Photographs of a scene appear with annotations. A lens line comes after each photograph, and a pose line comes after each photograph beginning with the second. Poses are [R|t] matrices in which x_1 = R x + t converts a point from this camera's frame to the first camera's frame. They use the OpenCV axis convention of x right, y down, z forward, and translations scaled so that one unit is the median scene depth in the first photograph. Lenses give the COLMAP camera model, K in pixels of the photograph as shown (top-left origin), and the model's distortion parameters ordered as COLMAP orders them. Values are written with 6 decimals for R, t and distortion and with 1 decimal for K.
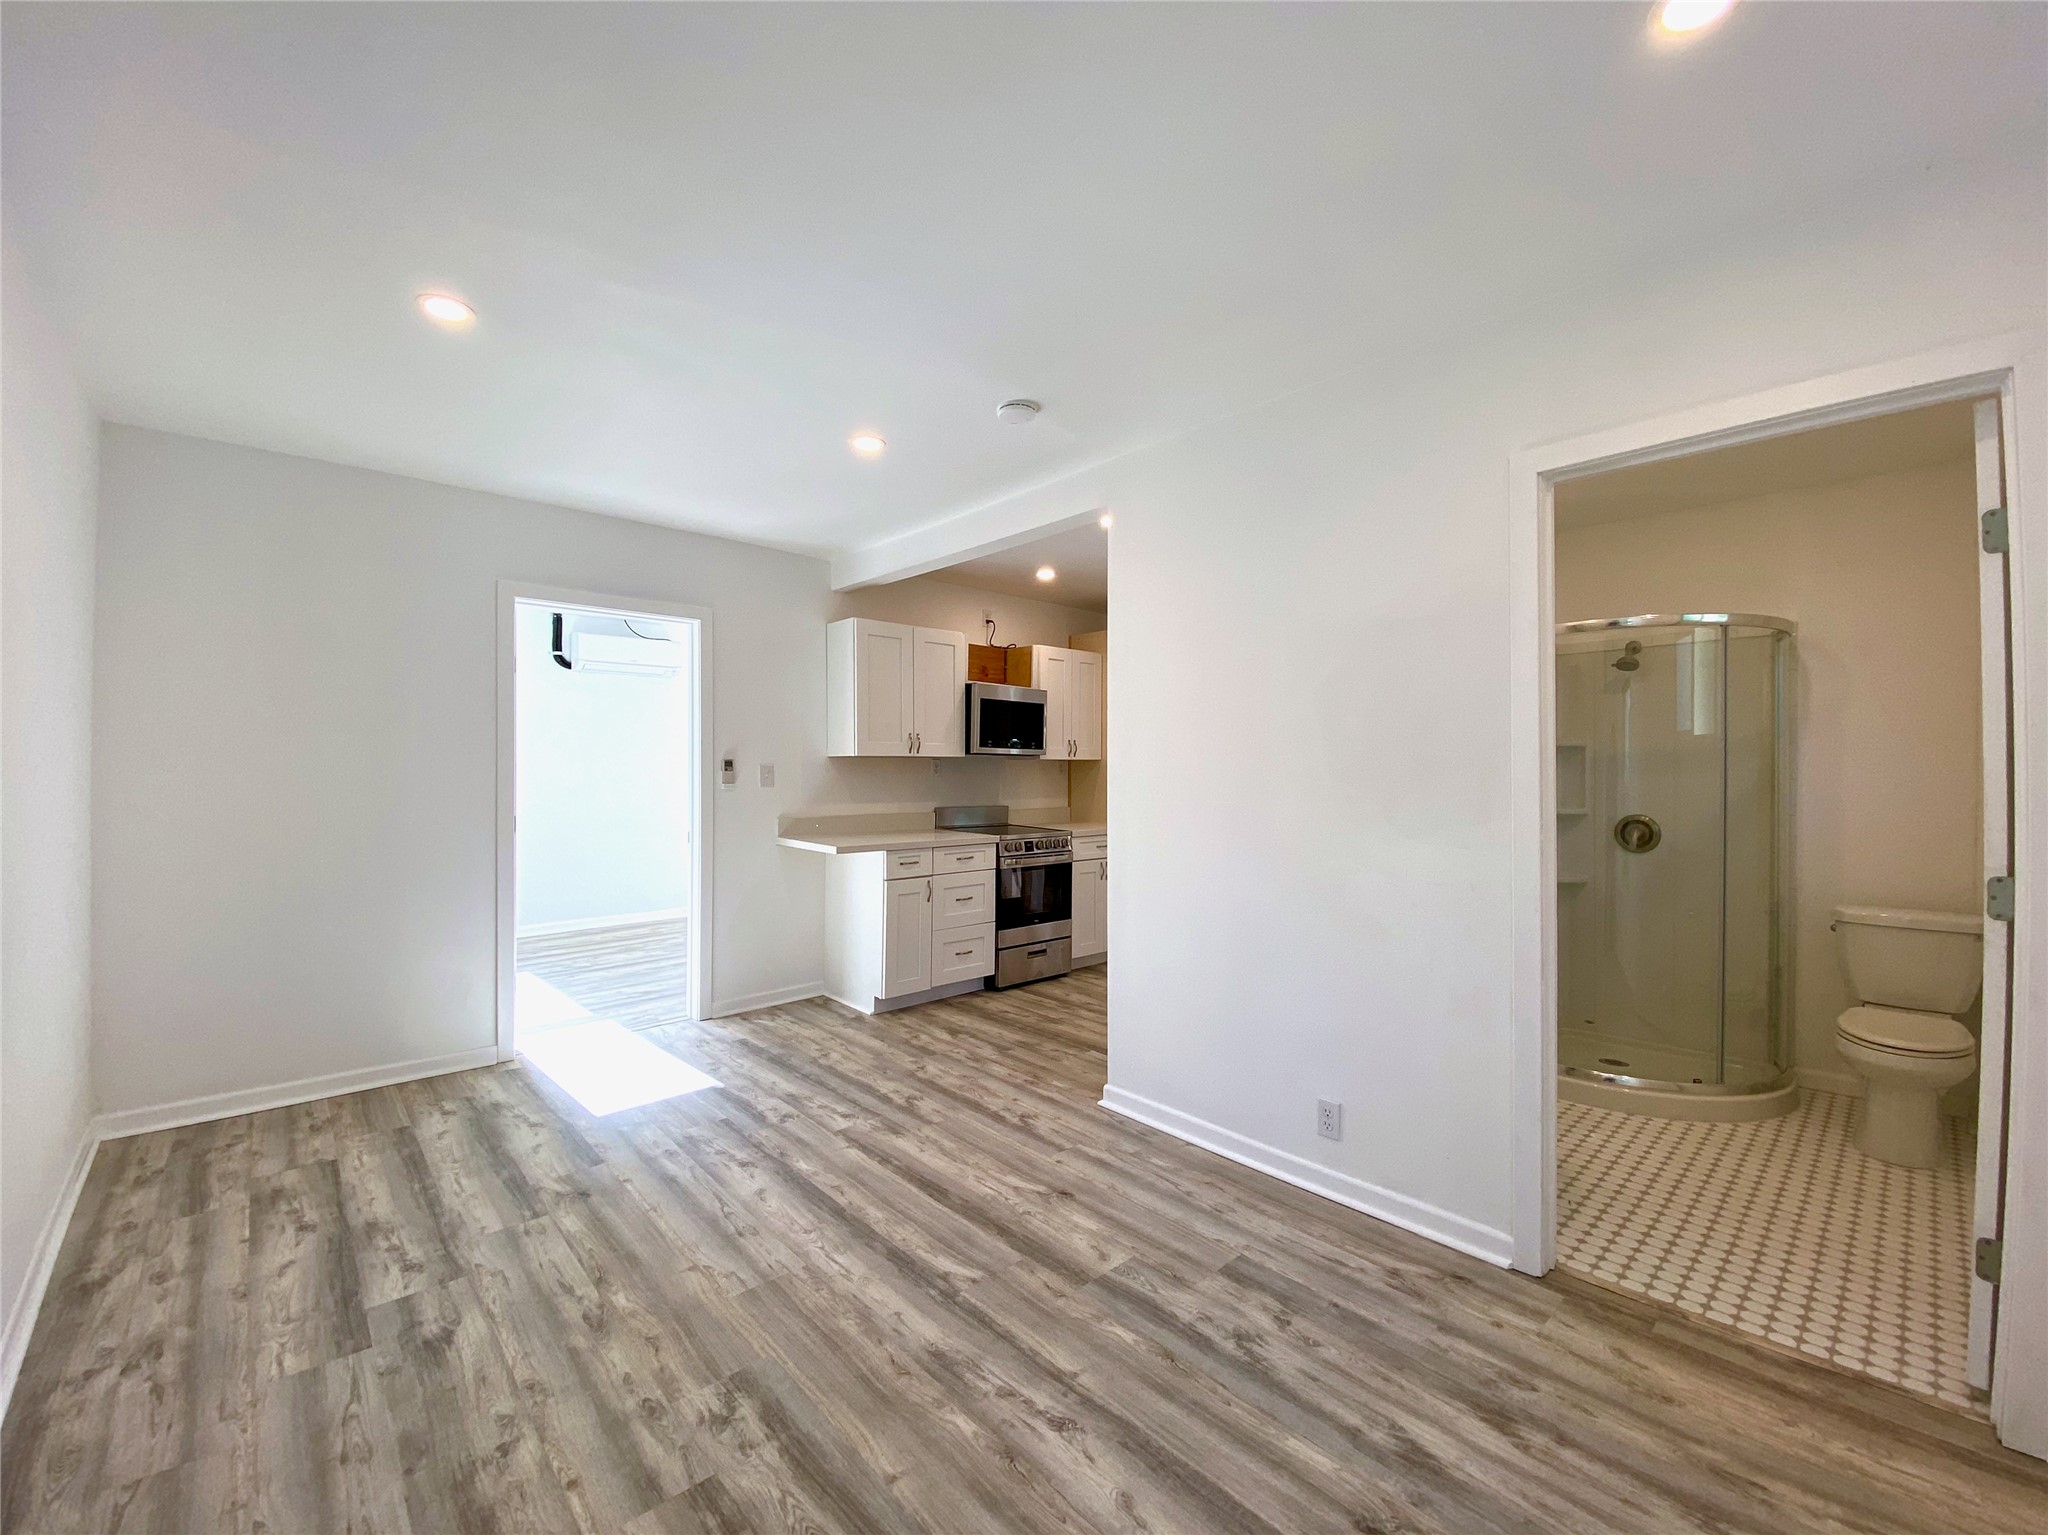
lens RADIAL K [[841.2, 0, 1020.3], [0, 841.2, 769.1], [0, 0, 1]] dist [0.017708, -0.016874]
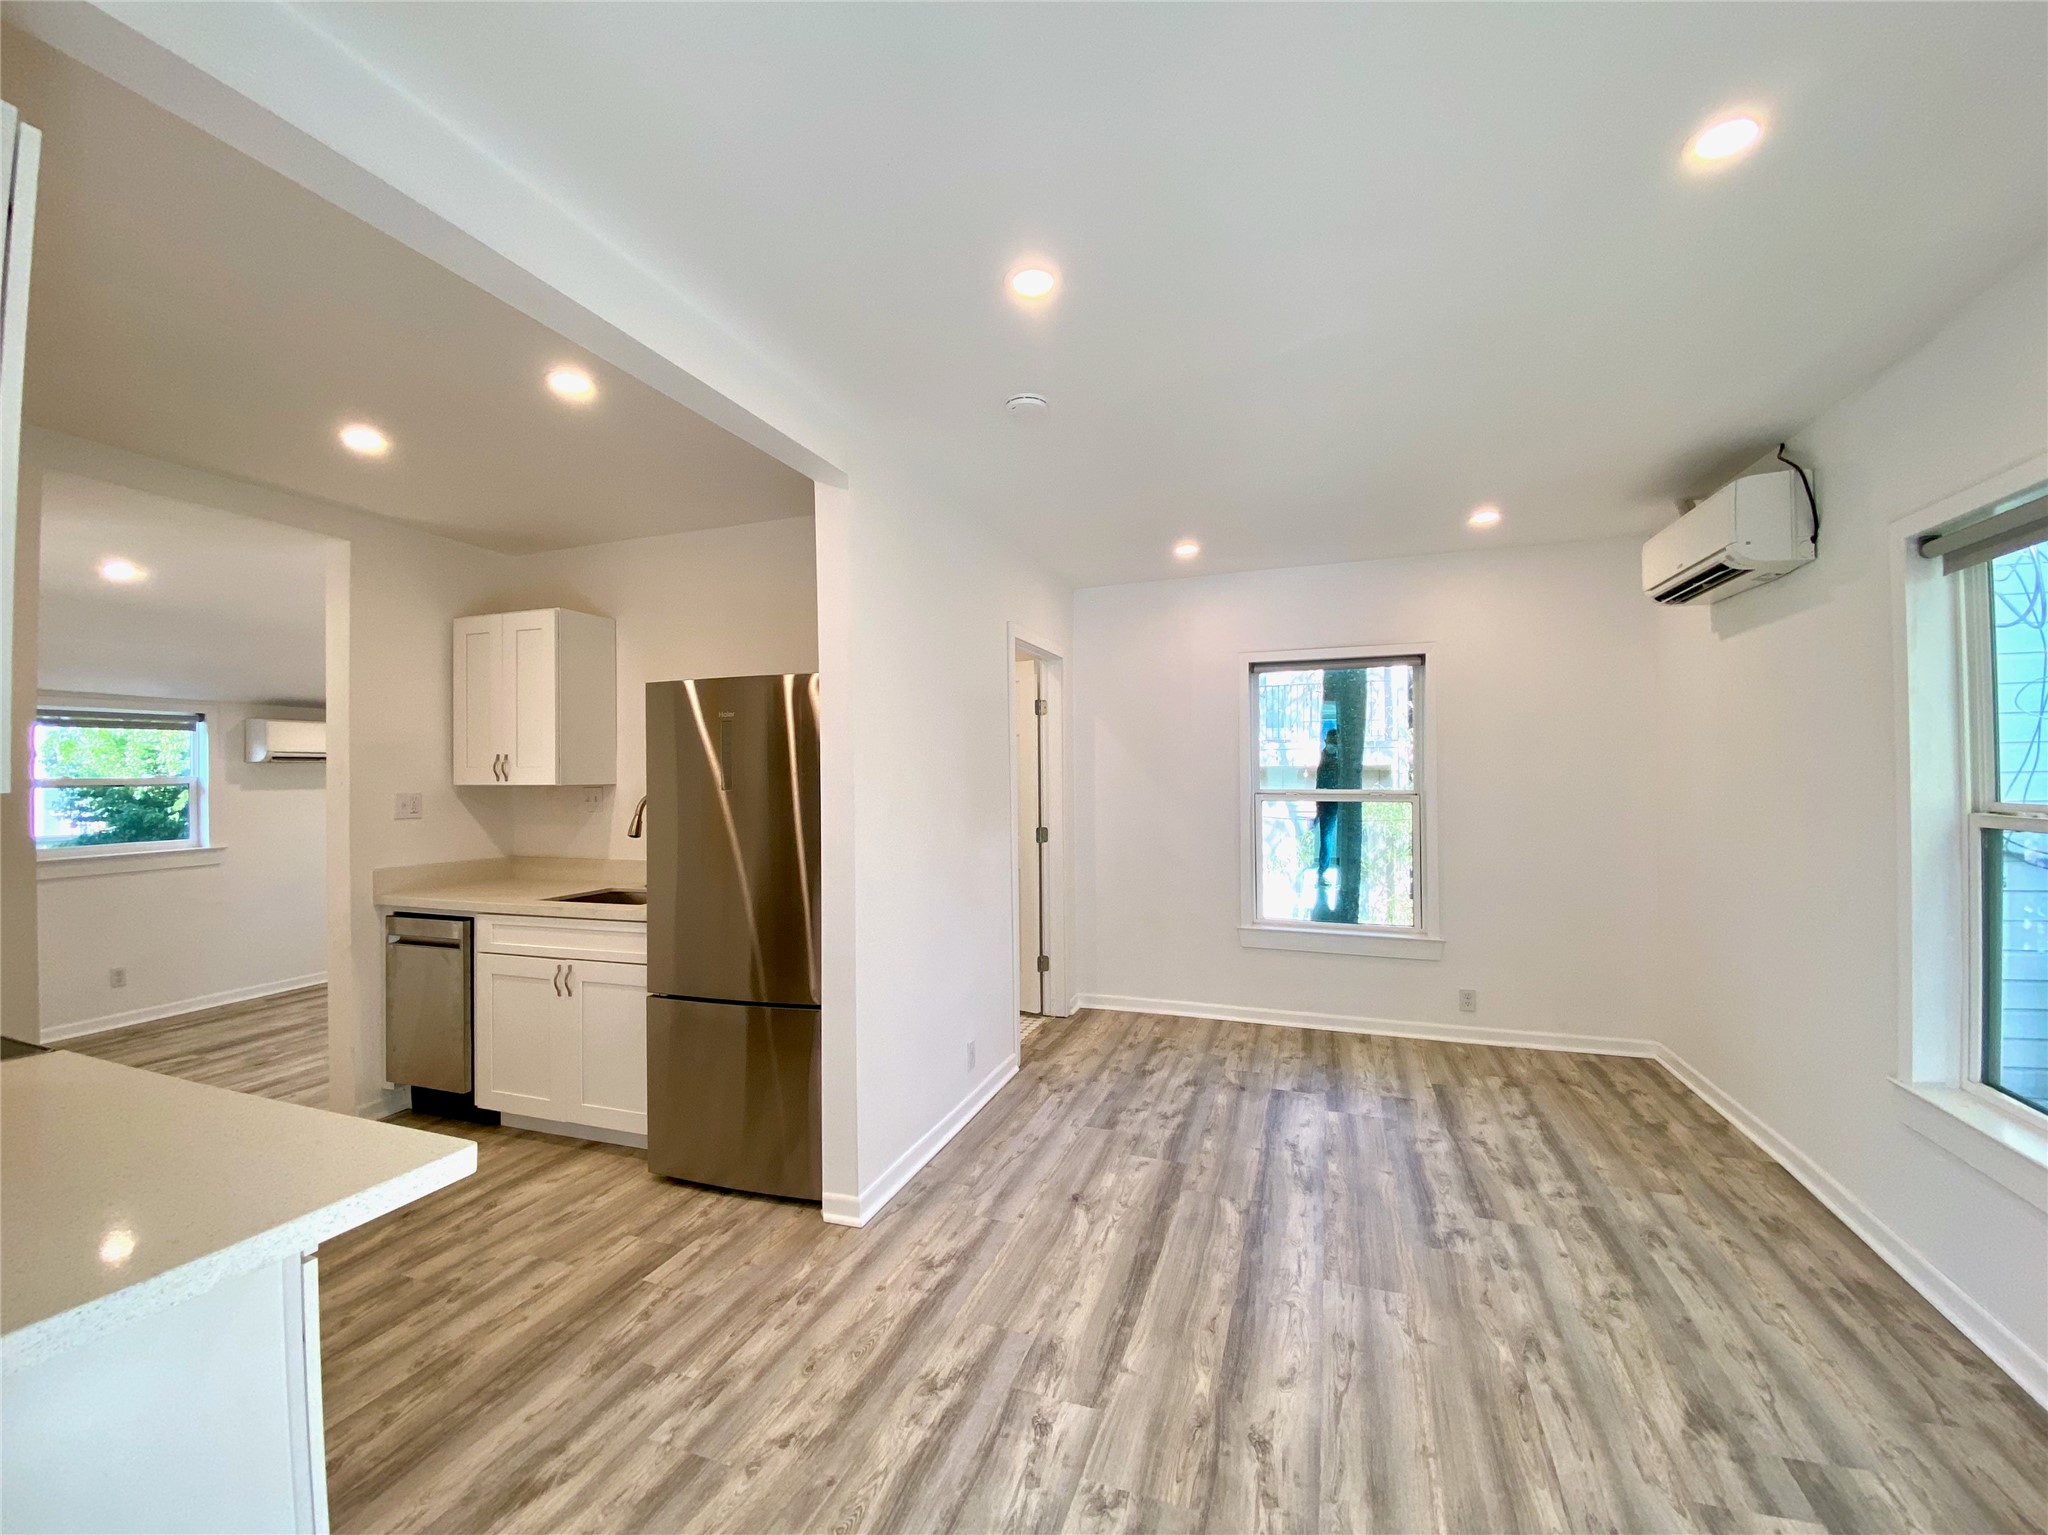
lens RADIAL K [[841.2, 0, 1020.3], [0, 841.2, 769.1], [0, 0, 1]] dist [0.017708, -0.016874]
pose [[-0.469817, 0.004931, 0.882750, -0.978100], [0.008205, 0.999966, -0.001219, -0.045962], [-0.882726, 0.006670, -0.469842, 1.772744]]
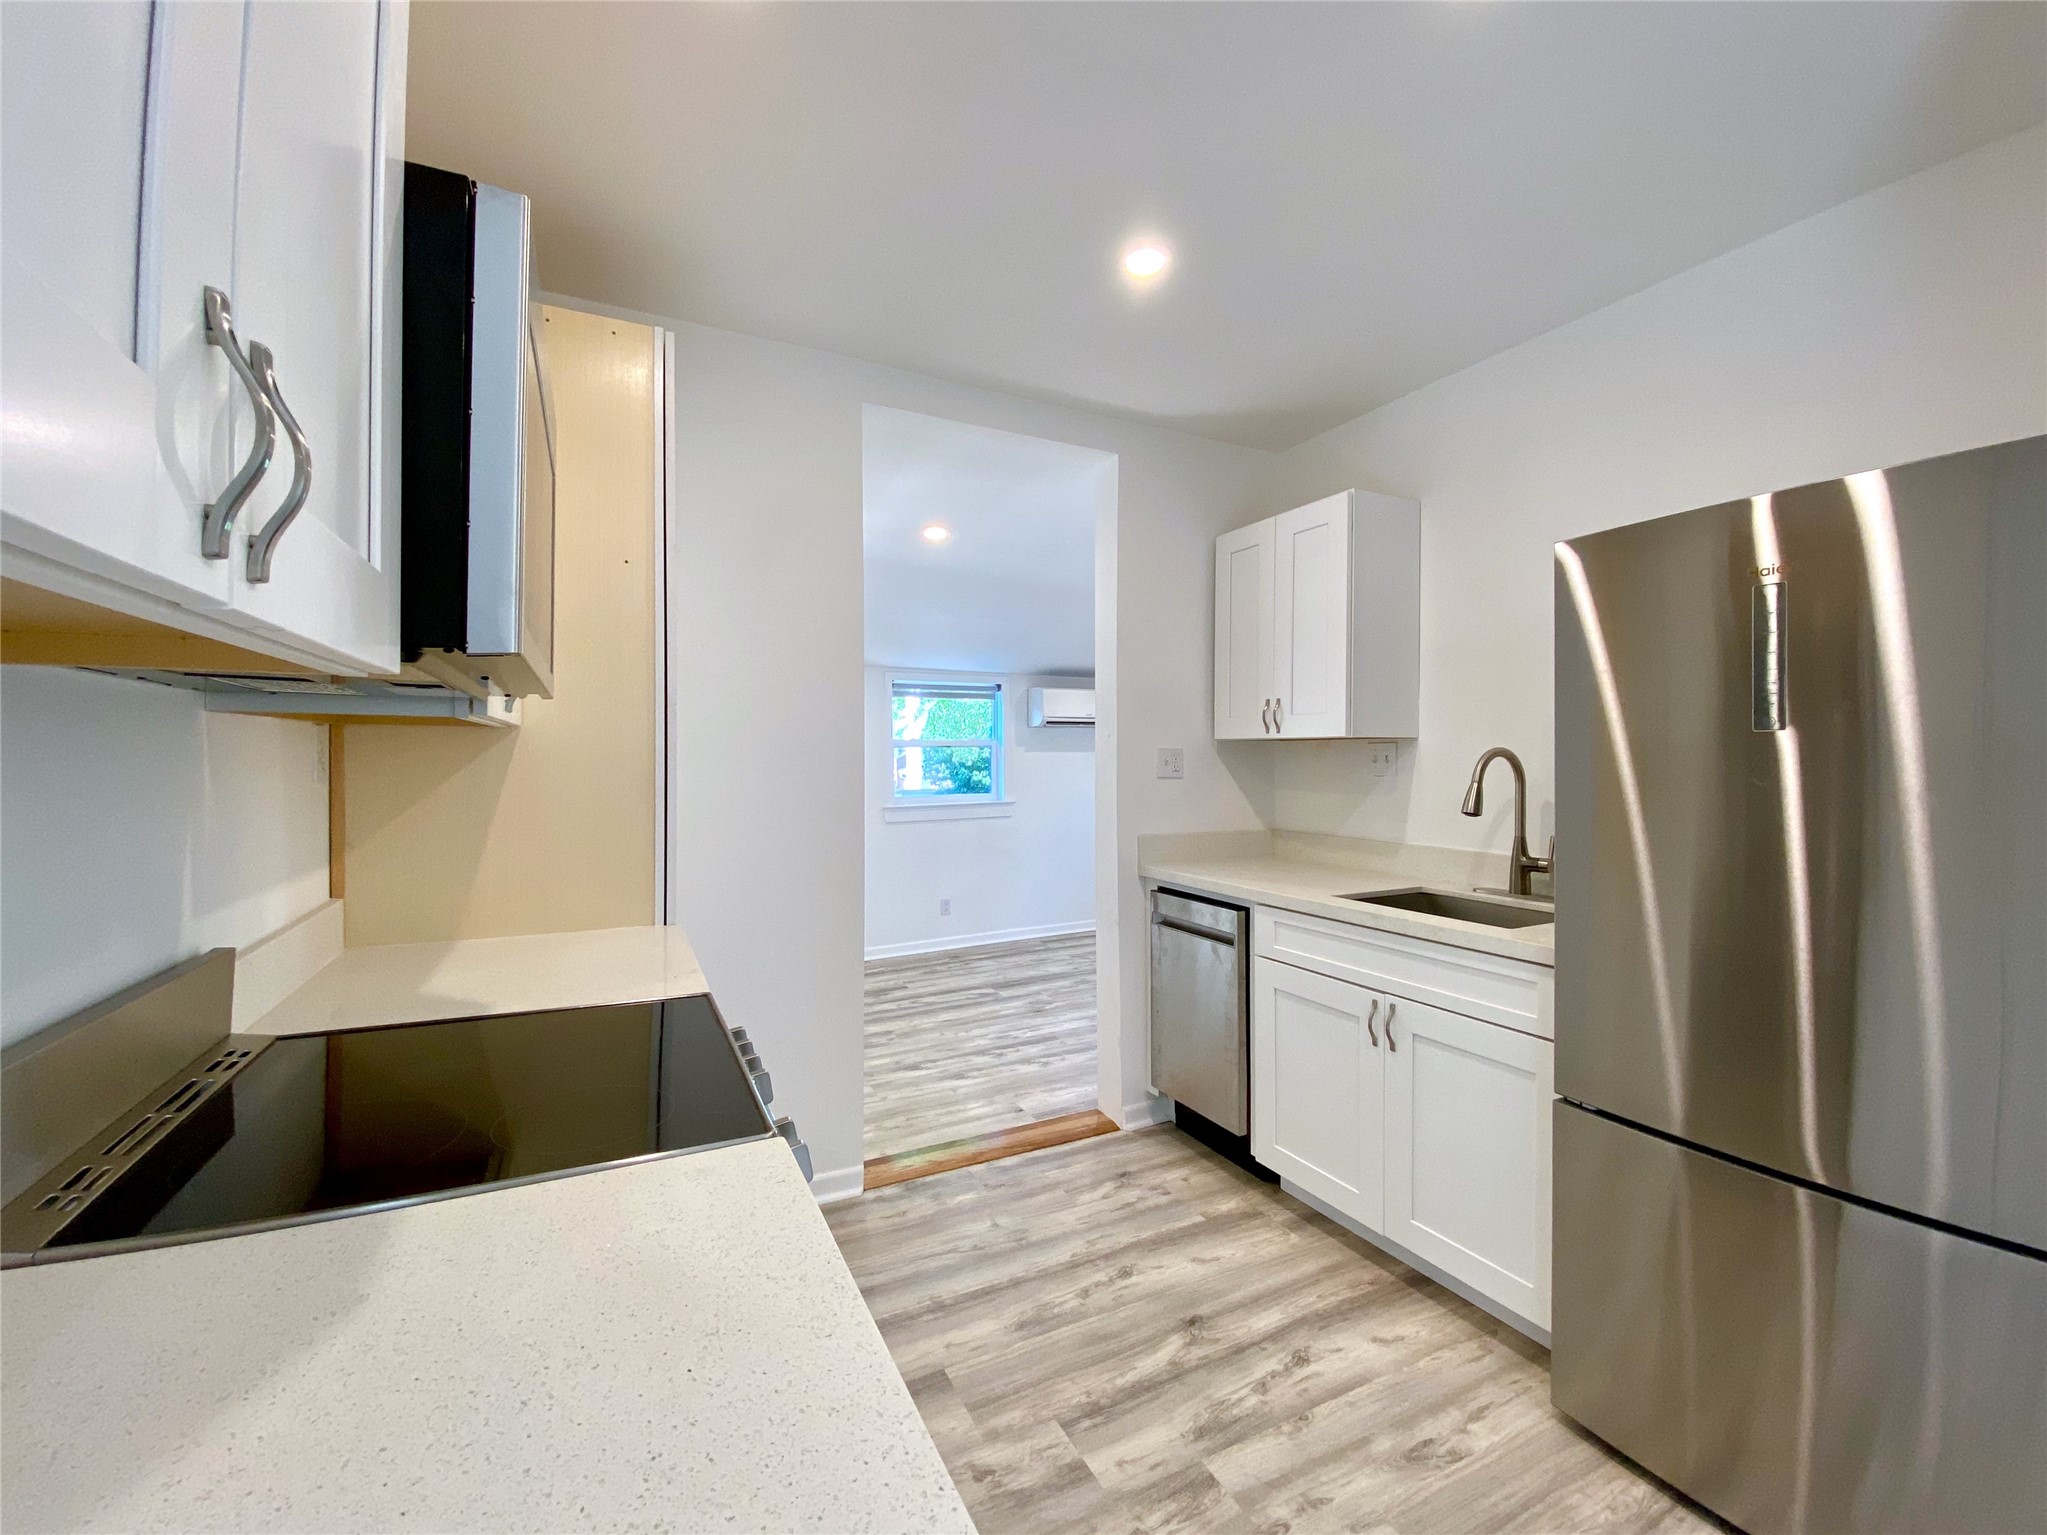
lens RADIAL K [[840.8, 0, 1019.8], [0, 840.8, 769.1], [0, 0, 1]] dist [0.017708, -0.016874]
pose [[0.259498, -0.020511, 0.965526, -0.391356], [0.003920, 0.999789, 0.020186, -0.005977], [-0.965736, -0.001453, 0.259524, 1.927283]]
